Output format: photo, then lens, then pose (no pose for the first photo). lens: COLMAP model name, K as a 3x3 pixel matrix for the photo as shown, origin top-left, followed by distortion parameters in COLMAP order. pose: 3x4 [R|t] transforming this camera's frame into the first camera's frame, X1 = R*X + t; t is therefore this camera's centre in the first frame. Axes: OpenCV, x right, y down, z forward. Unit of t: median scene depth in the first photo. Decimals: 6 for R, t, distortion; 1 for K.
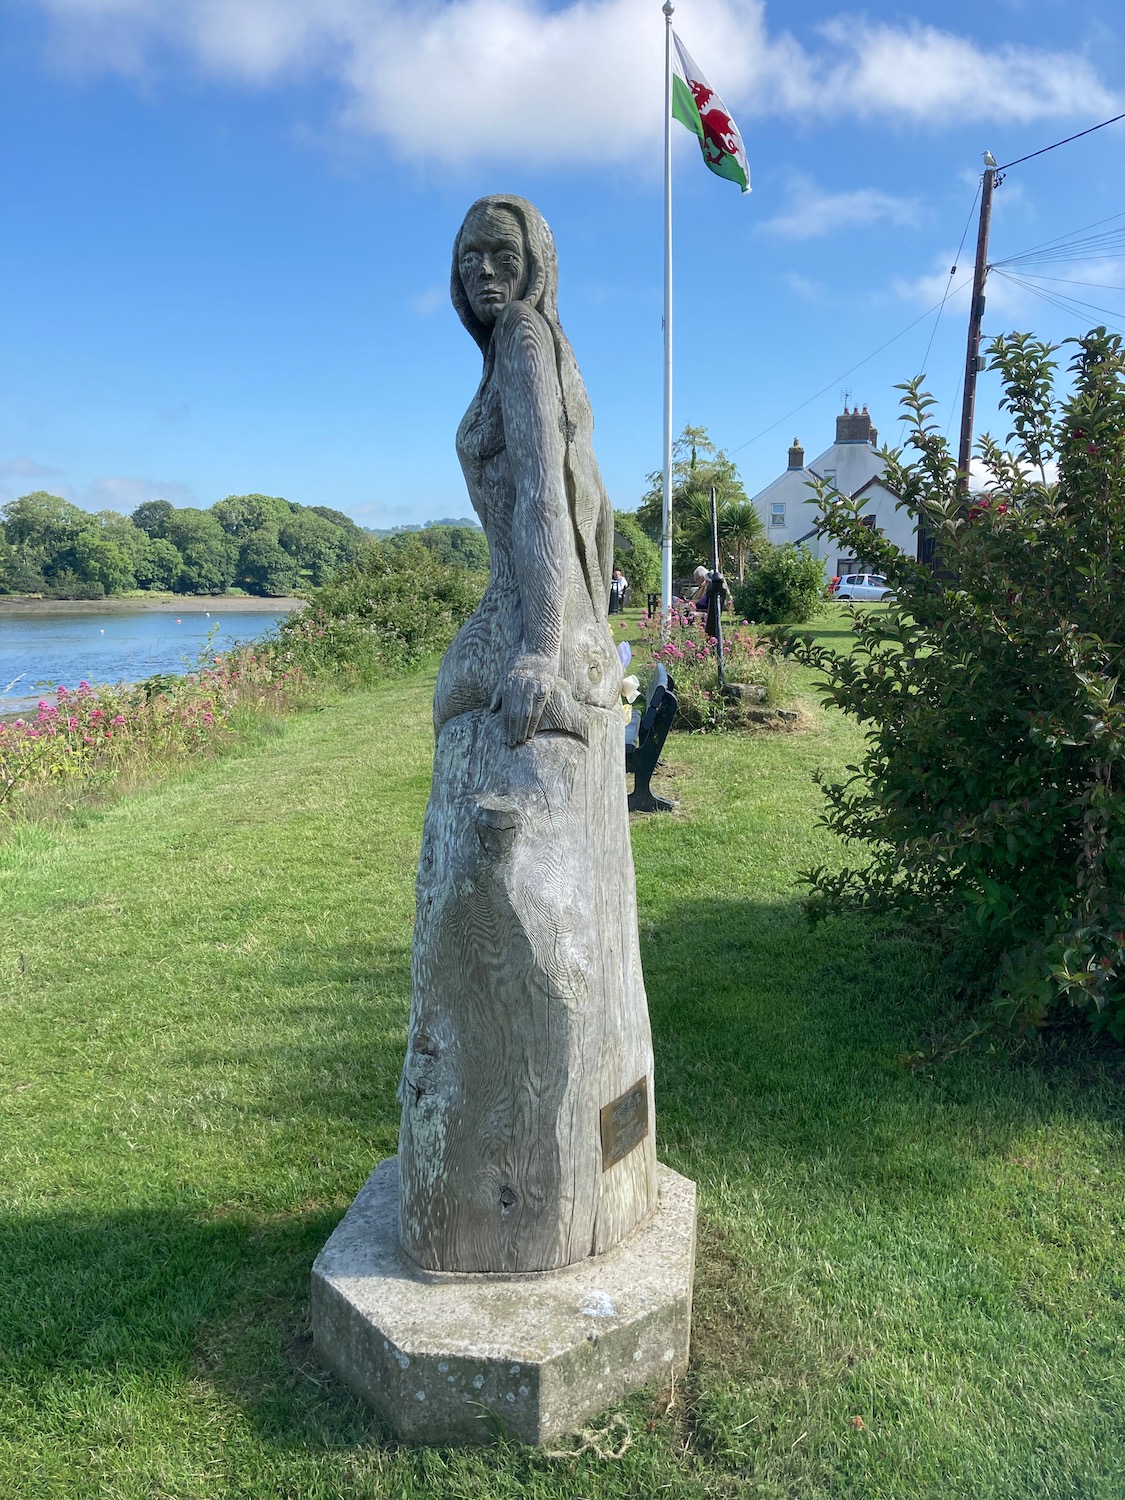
lens RADIAL K [[1210.4, 0, 561.3], [0, 1210.4, 836.2], [0, 0, 1]] dist [0.071074, -0.095543]
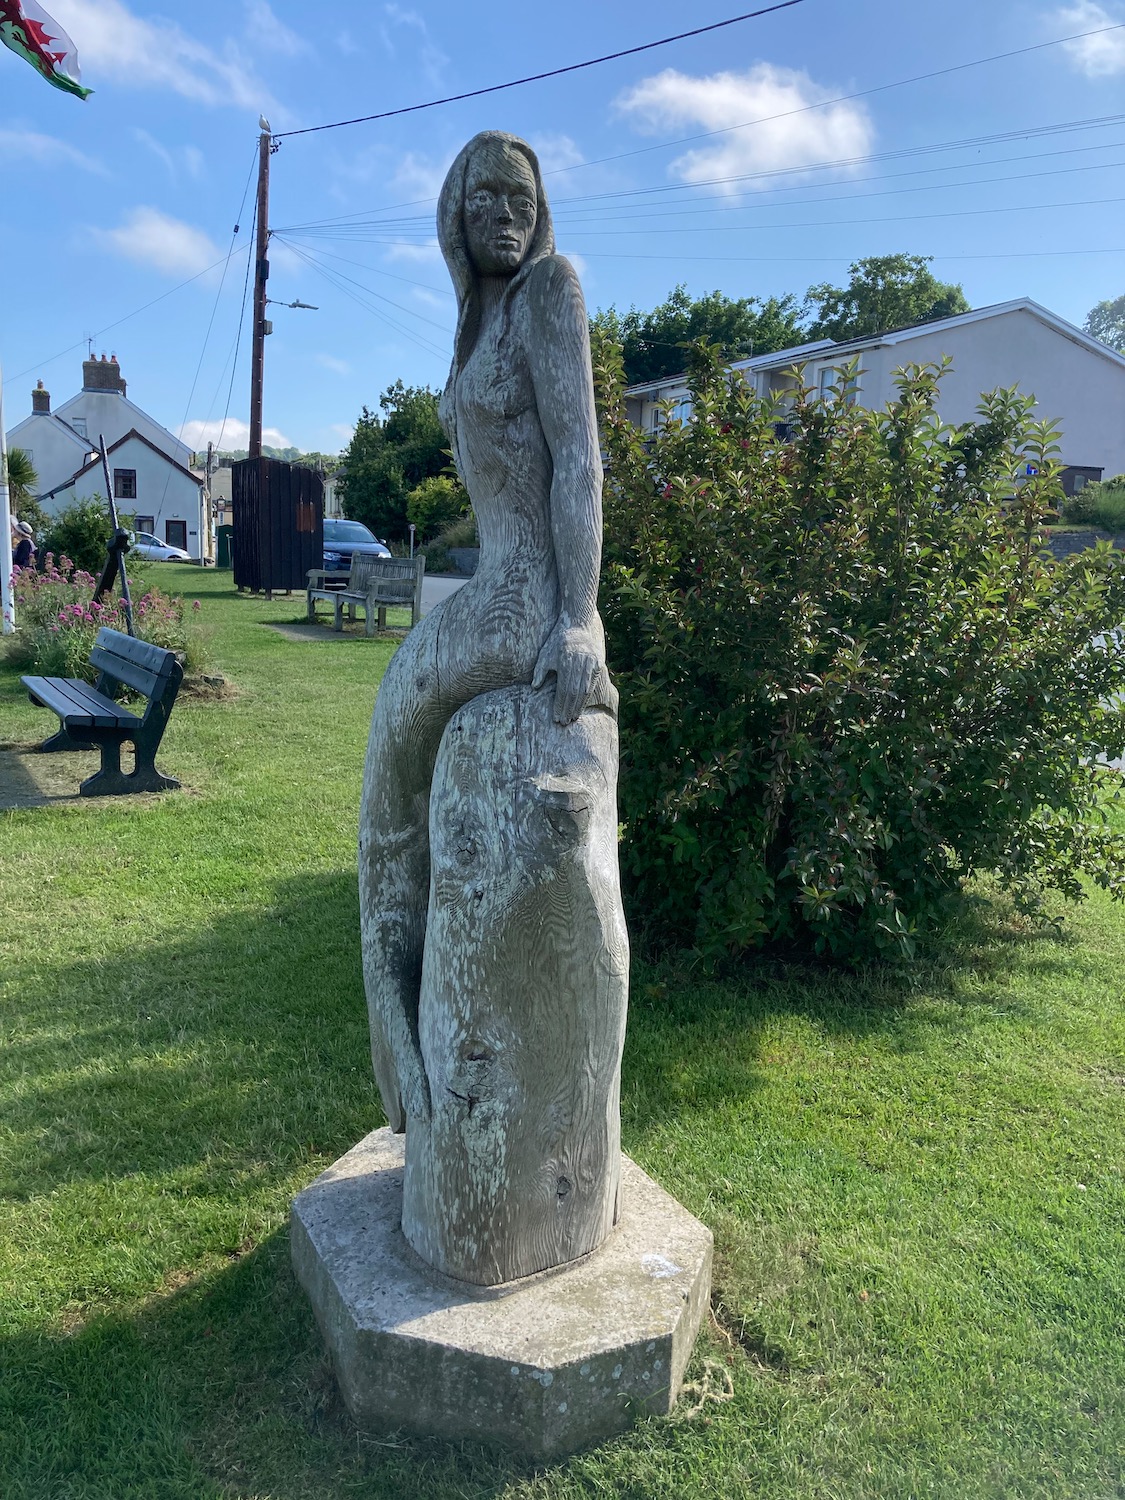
lens RADIAL K [[1210.4, 0, 561.3], [0, 1210.4, 836.2], [0, 0, 1]] dist [0.071074, -0.095543]
pose [[0.833461, -0.102046, 0.543074, -0.564905], [0.084982, 0.994779, 0.056501, -0.039649], [-0.546004, -0.000939, 0.837782, 0.191250]]
